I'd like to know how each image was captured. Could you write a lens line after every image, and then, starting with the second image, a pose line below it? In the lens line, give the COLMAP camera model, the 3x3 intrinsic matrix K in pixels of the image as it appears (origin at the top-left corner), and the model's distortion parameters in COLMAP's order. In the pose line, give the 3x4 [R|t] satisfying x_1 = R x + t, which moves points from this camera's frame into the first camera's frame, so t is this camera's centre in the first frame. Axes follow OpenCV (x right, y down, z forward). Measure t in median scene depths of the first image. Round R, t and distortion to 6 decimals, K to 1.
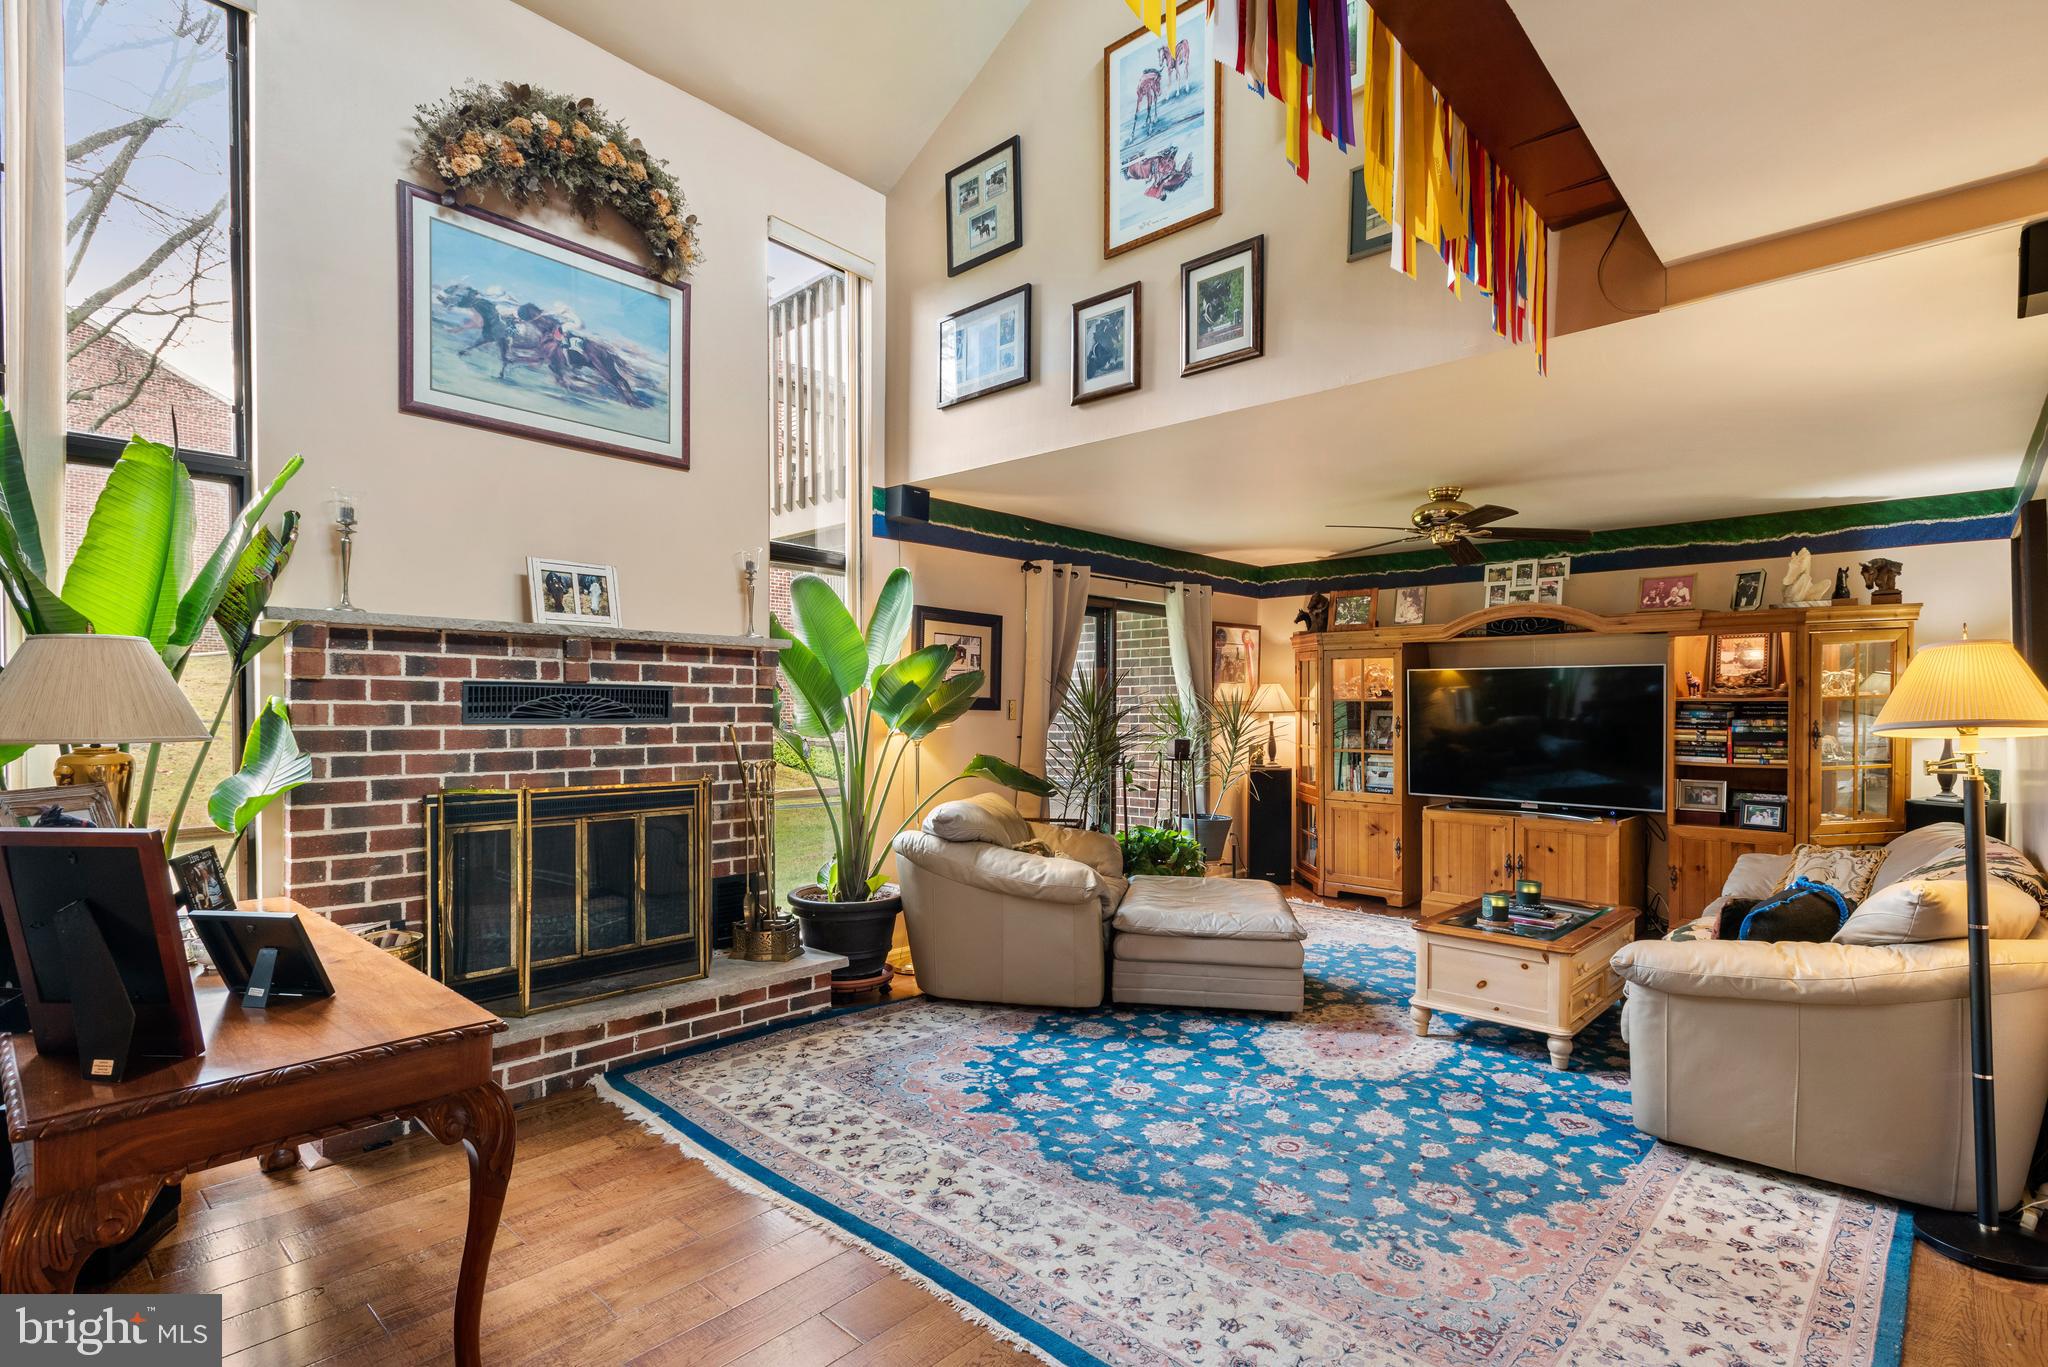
lens RADIAL K [[978.7, 0, 1036.5], [0, 978.7, 733.8], [0, 0, 1]] dist [0.001358, -0.000607]
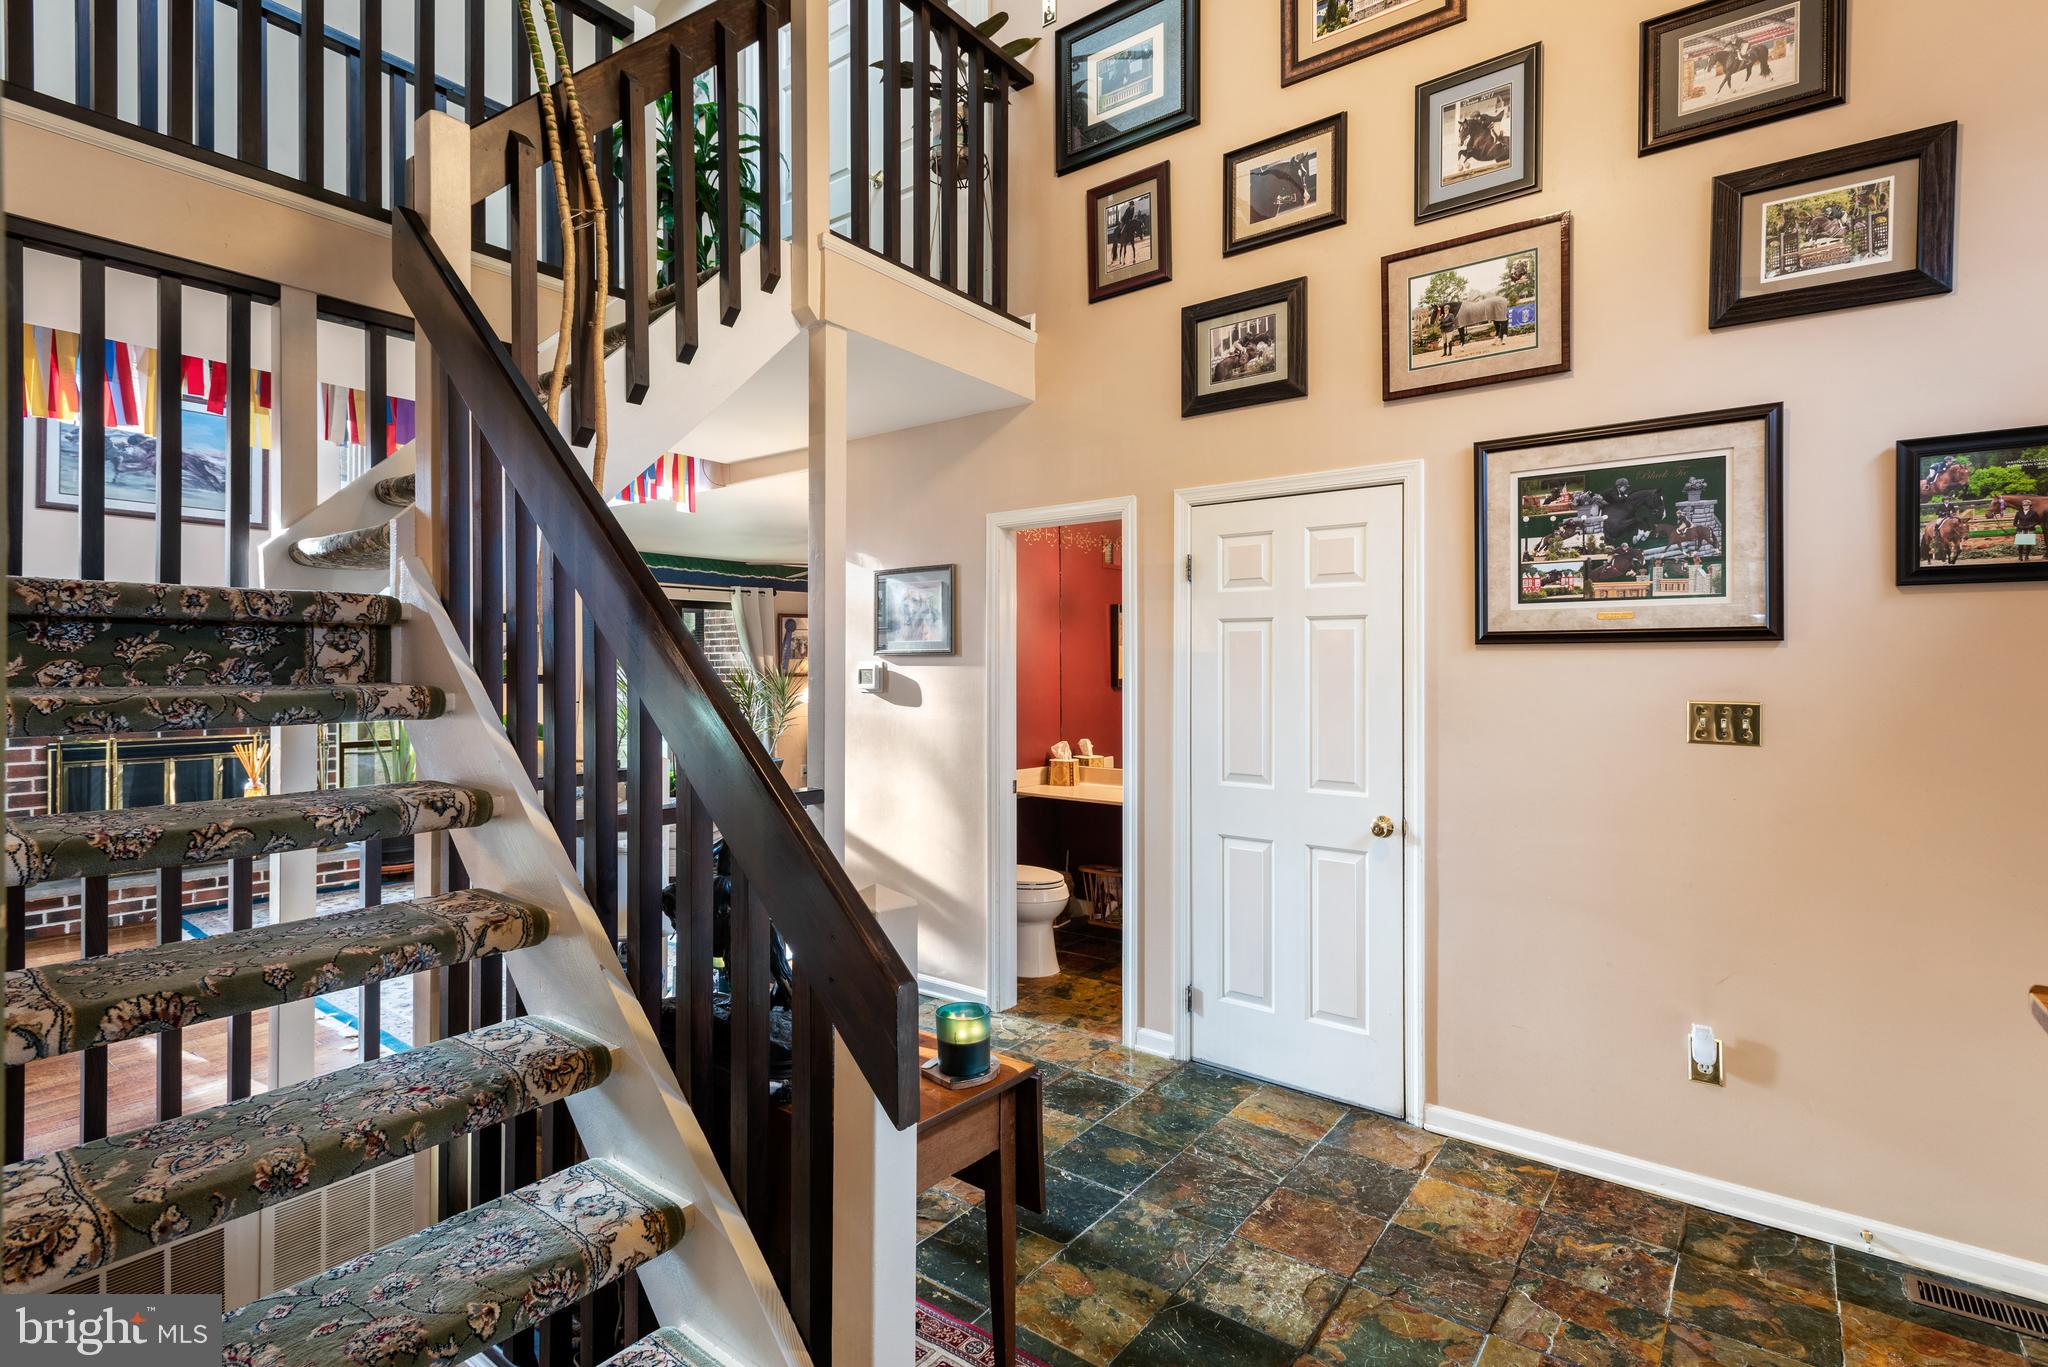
lens RADIAL K [[978.7, 0, 1022.7], [0, 978.7, 674.4], [0, 0, 1]] dist [0.001358, -0.000607]
pose [[0.996107, 0.001117, 0.088150, 0.776460], [-0.000089, 0.999932, -0.011665, -0.031830], [-0.088157, 0.011612, 0.996039, -0.705346]]
